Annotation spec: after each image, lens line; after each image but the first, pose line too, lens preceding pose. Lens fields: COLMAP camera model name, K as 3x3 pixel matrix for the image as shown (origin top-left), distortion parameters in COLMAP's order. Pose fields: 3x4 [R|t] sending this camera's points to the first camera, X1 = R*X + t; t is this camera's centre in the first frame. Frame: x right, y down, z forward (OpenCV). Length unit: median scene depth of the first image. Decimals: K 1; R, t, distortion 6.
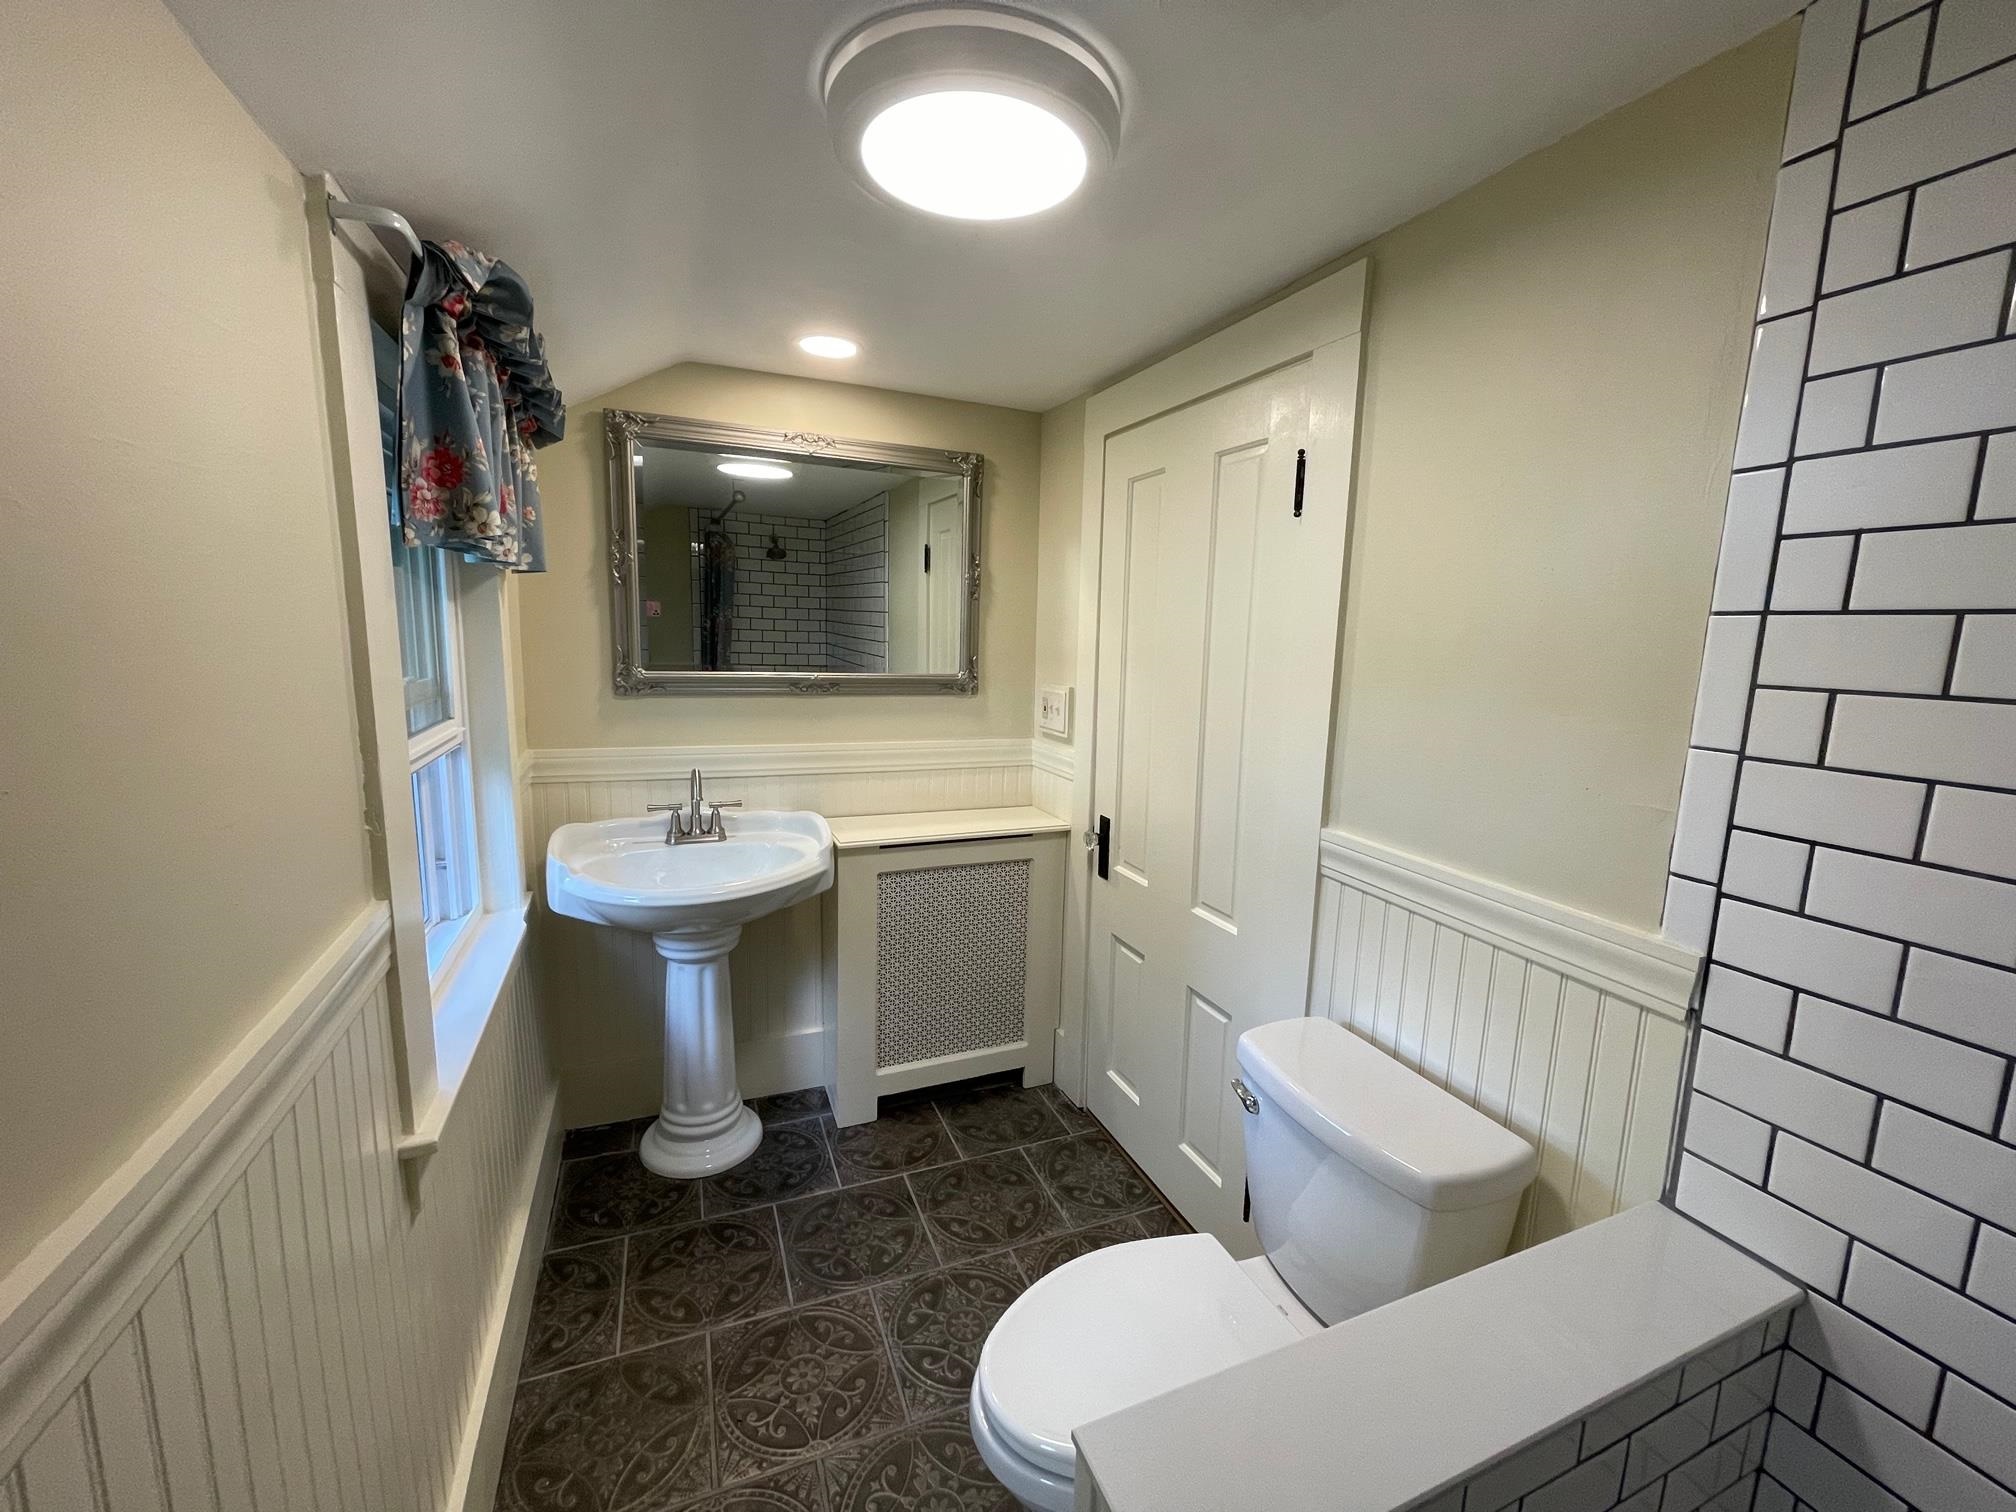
lens RADIAL K [[816.0, 0, 1008.0], [0, 816.0, 756.0], [0, 0, 1]] dist [-0.000968, 0.000282]
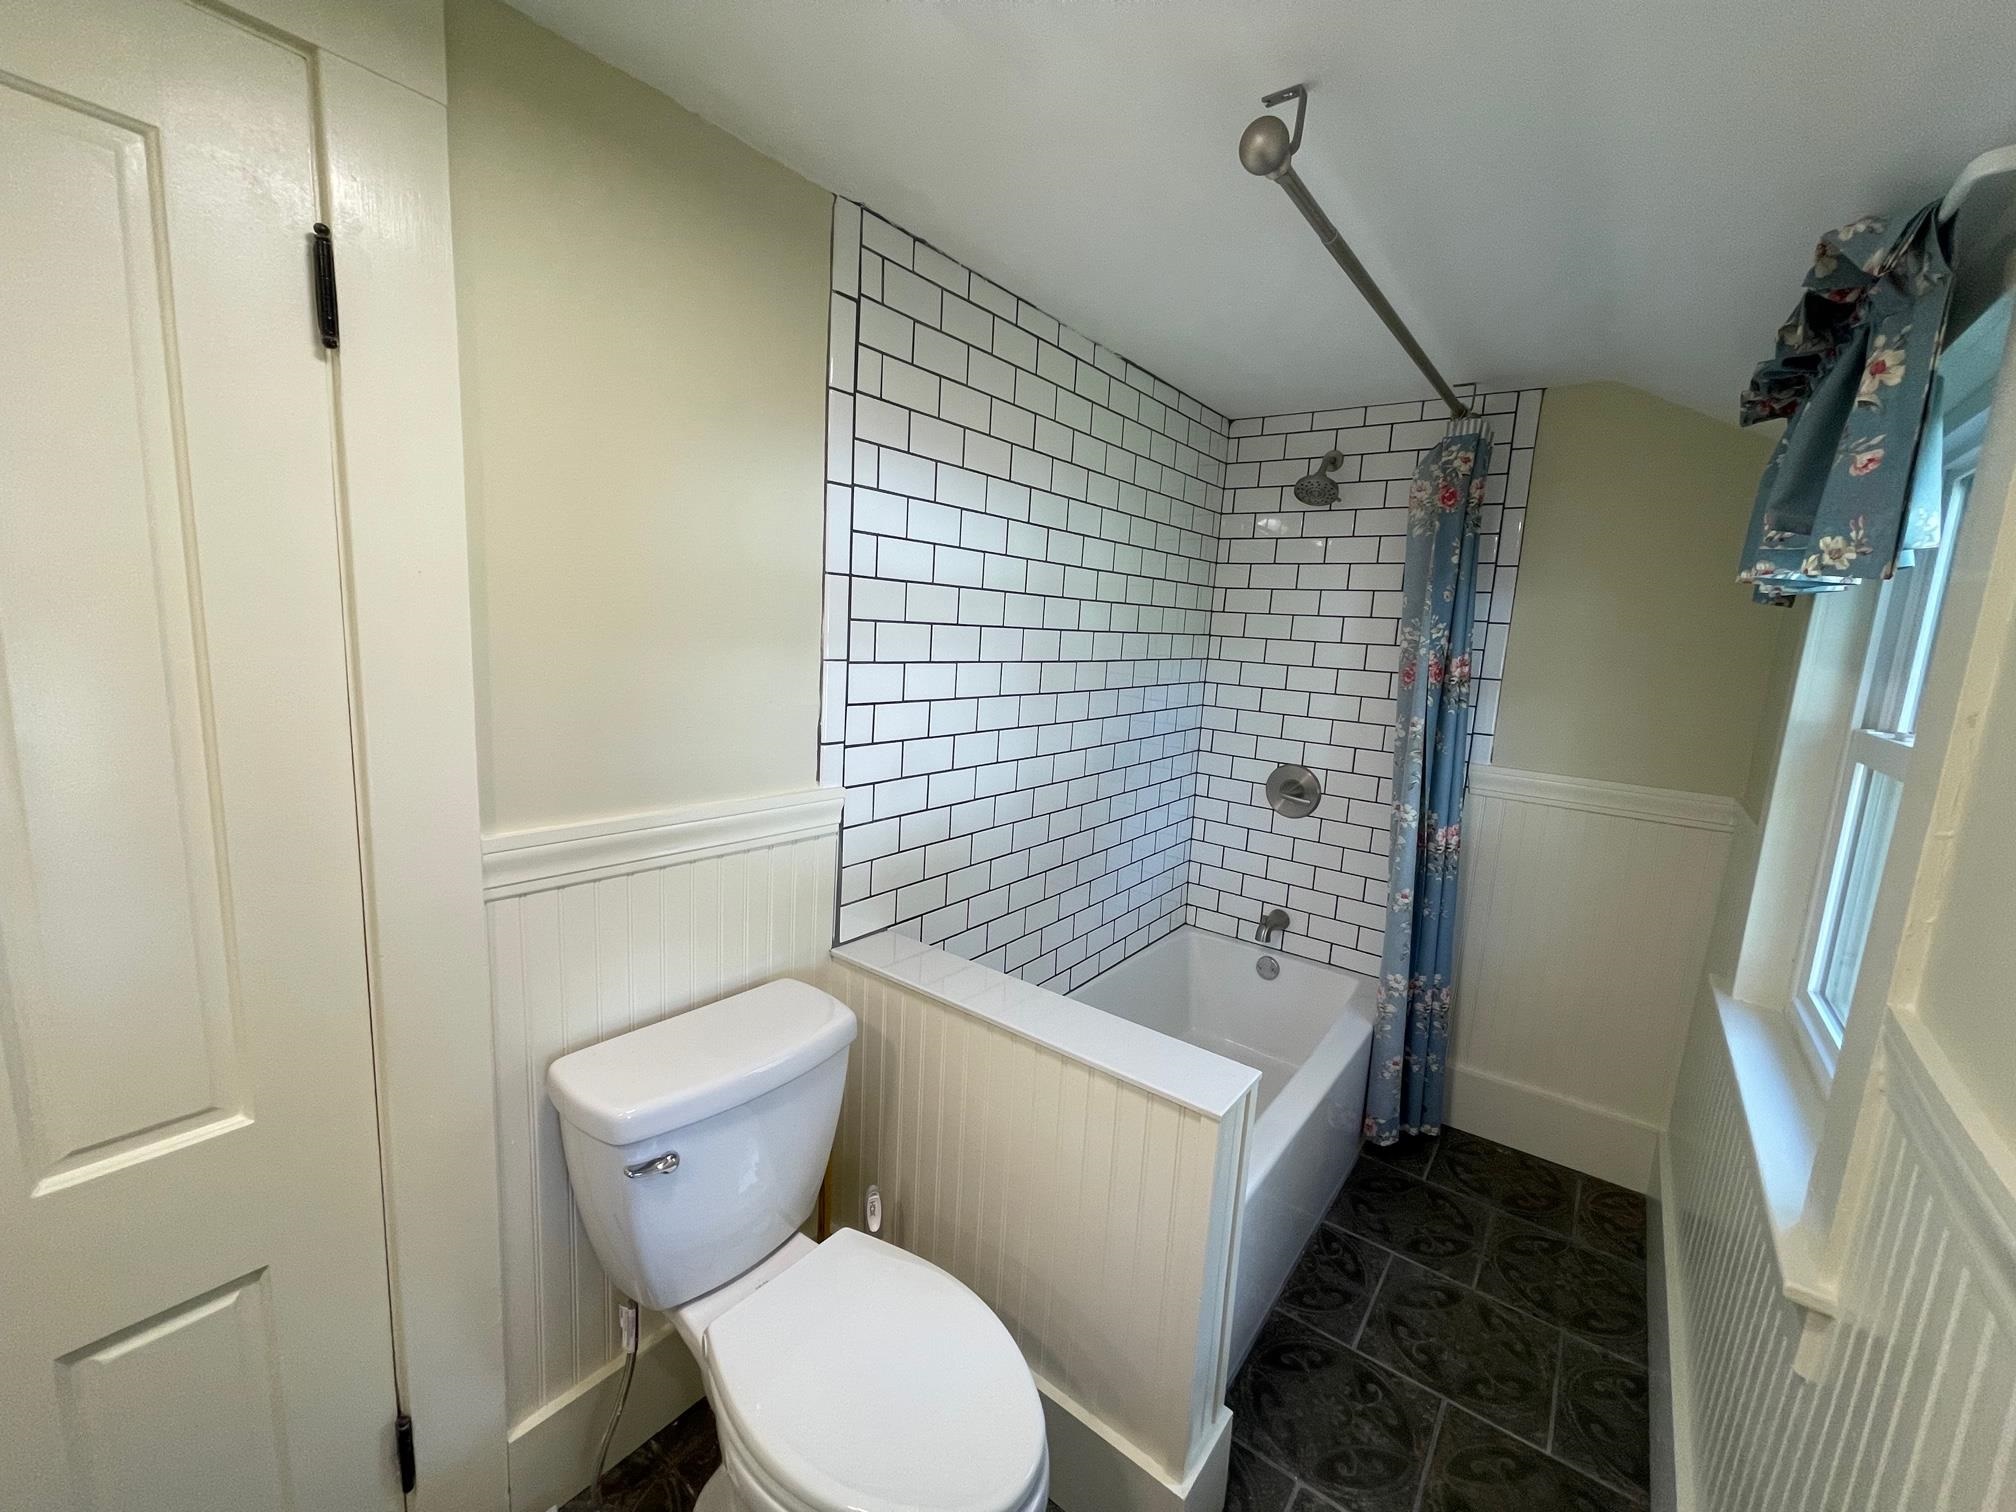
lens RADIAL K [[816.0, 0, 1008.0], [0, 816.0, 756.0], [0, 0, 1]] dist [-0.000968, 0.000282]
pose [[-0.490058, -0.197480, 0.849026, -0.672444], [0.064533, 0.963108, 0.261263, -0.216021], [-0.869298, 0.182824, -0.459235, 1.430734]]
